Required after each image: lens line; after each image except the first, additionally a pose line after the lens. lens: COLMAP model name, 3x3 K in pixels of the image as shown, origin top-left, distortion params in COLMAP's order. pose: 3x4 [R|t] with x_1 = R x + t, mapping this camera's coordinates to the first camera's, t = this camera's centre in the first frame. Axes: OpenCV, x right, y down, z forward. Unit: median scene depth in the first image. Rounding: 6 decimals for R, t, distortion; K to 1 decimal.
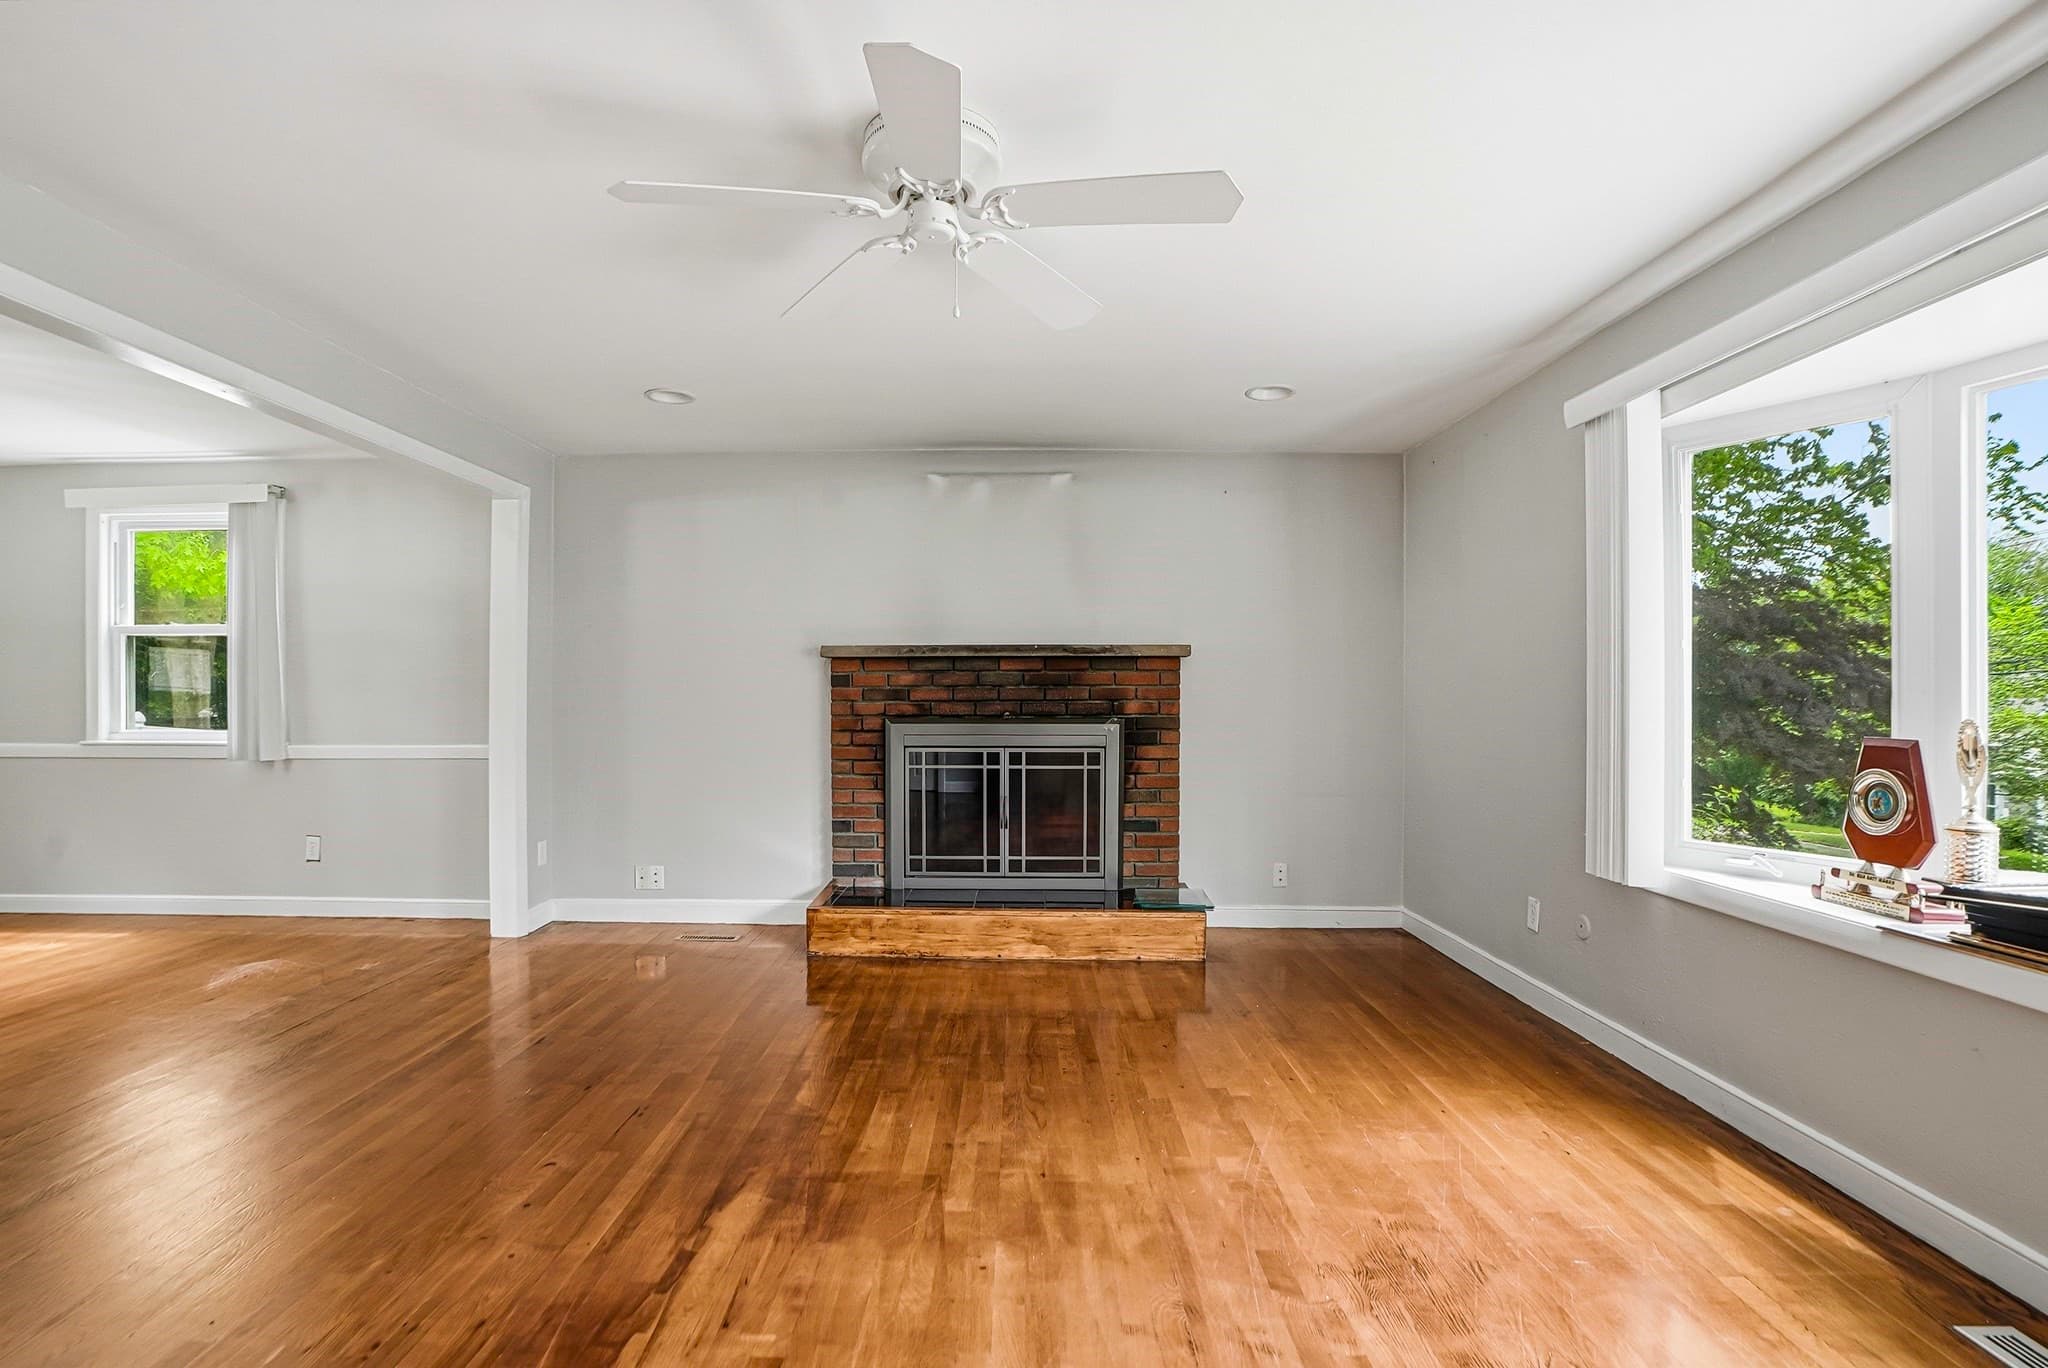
lens RADIAL K [[963.4, 0, 1017.5], [0, 963.4, 679.7], [0, 0, 1]] dist [-0.075627, 0.027539]
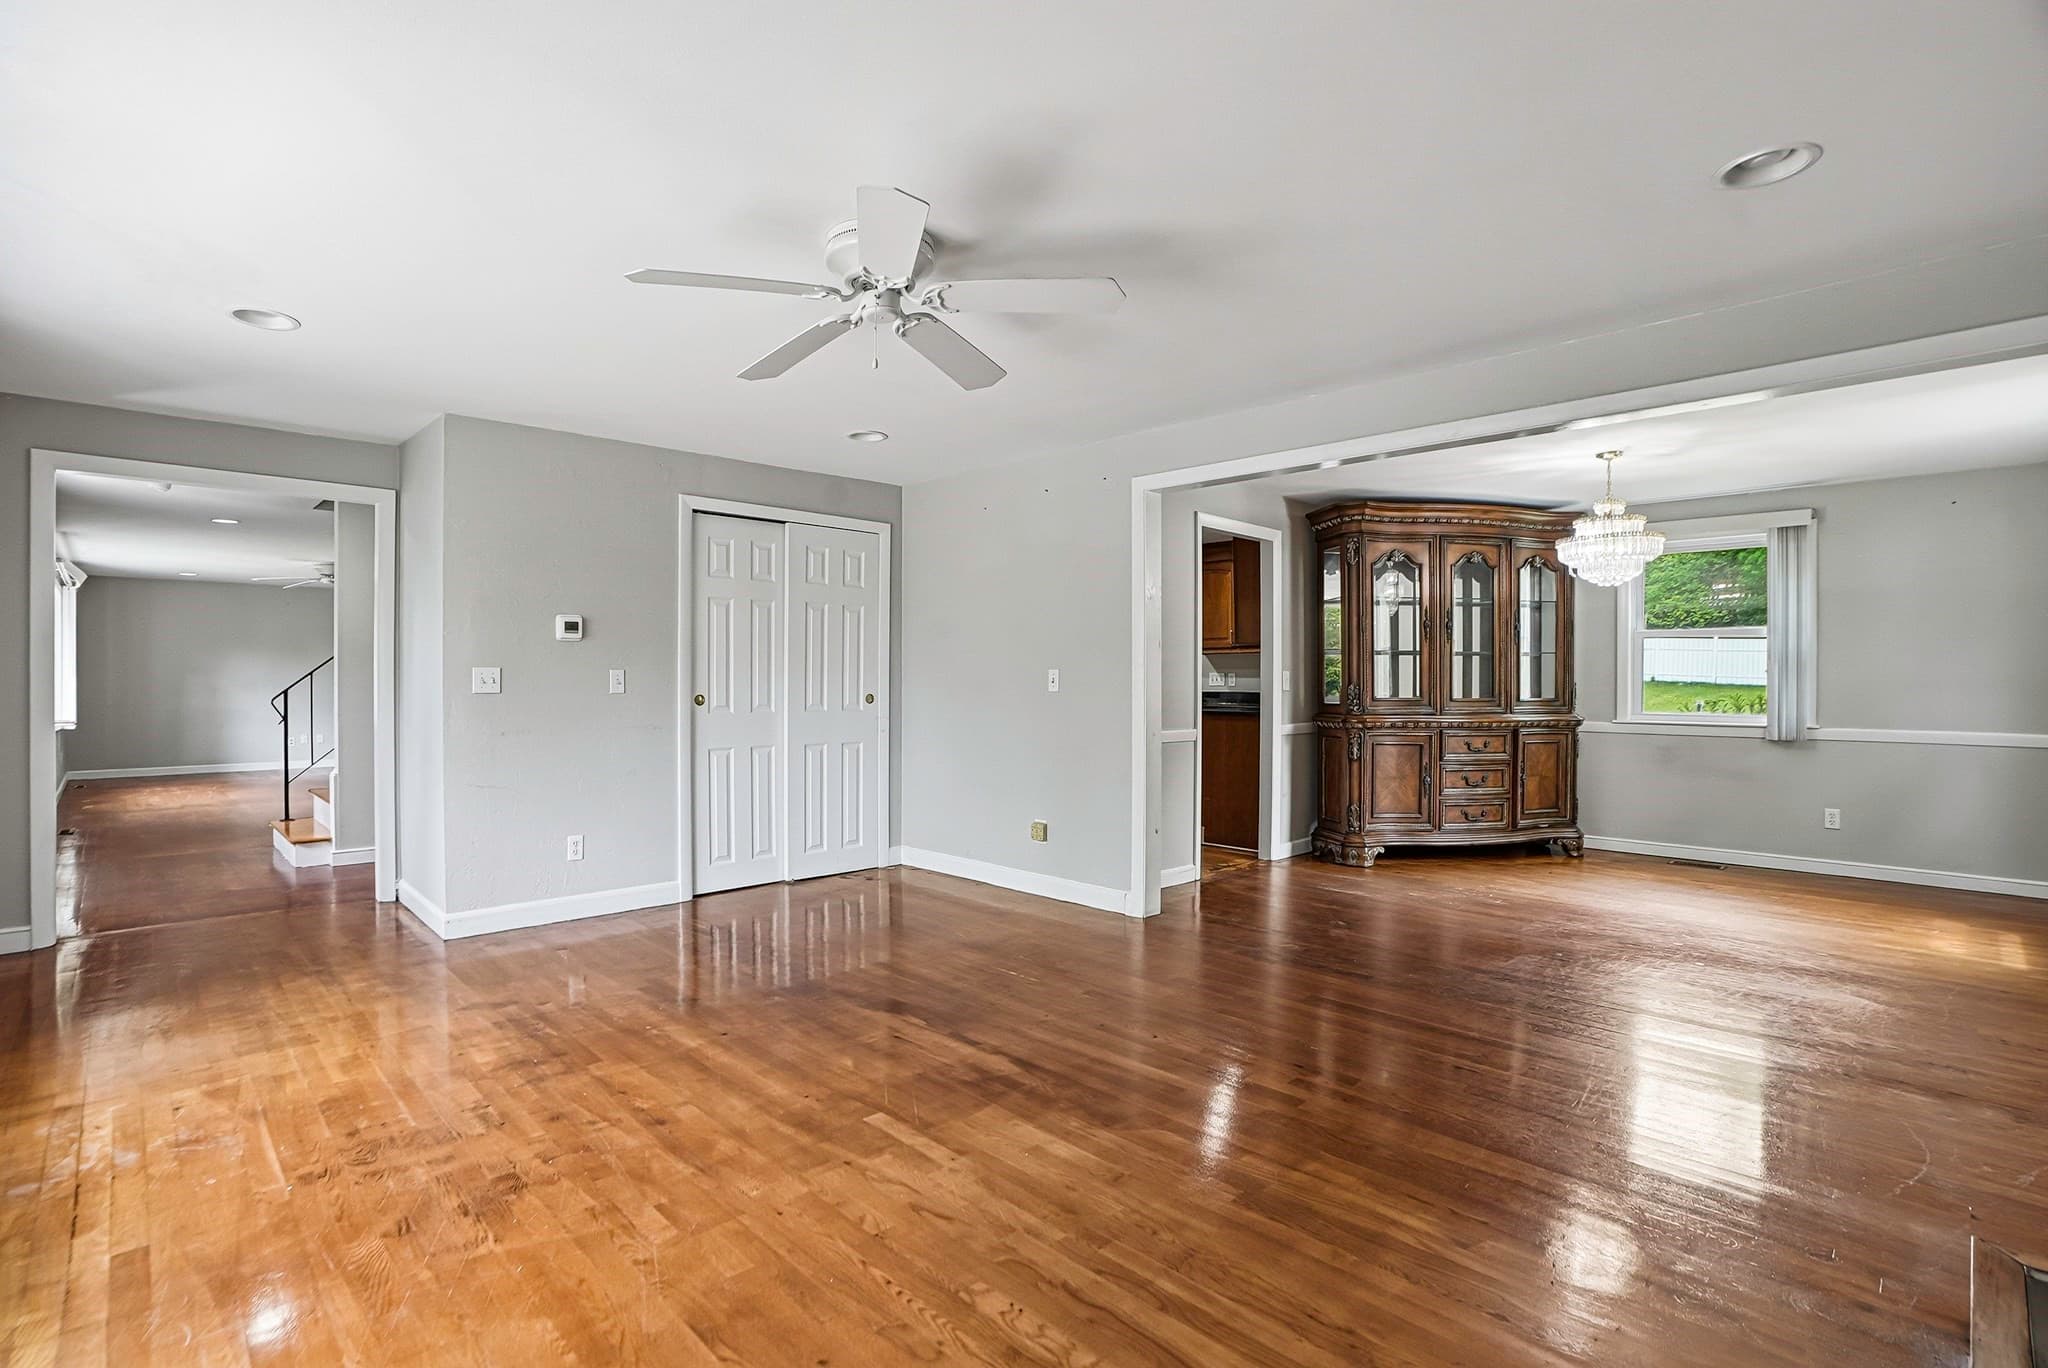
lens RADIAL K [[963.4, 0, 1017.5], [0, 963.4, 679.7], [0, 0, 1]] dist [-0.075627, 0.027539]
pose [[-0.698299, -0.003914, -0.715796, 0.686294], [-0.007125, 0.999974, 0.001483, 0.005959], [0.715771, 0.006135, -0.698308, 2.012387]]
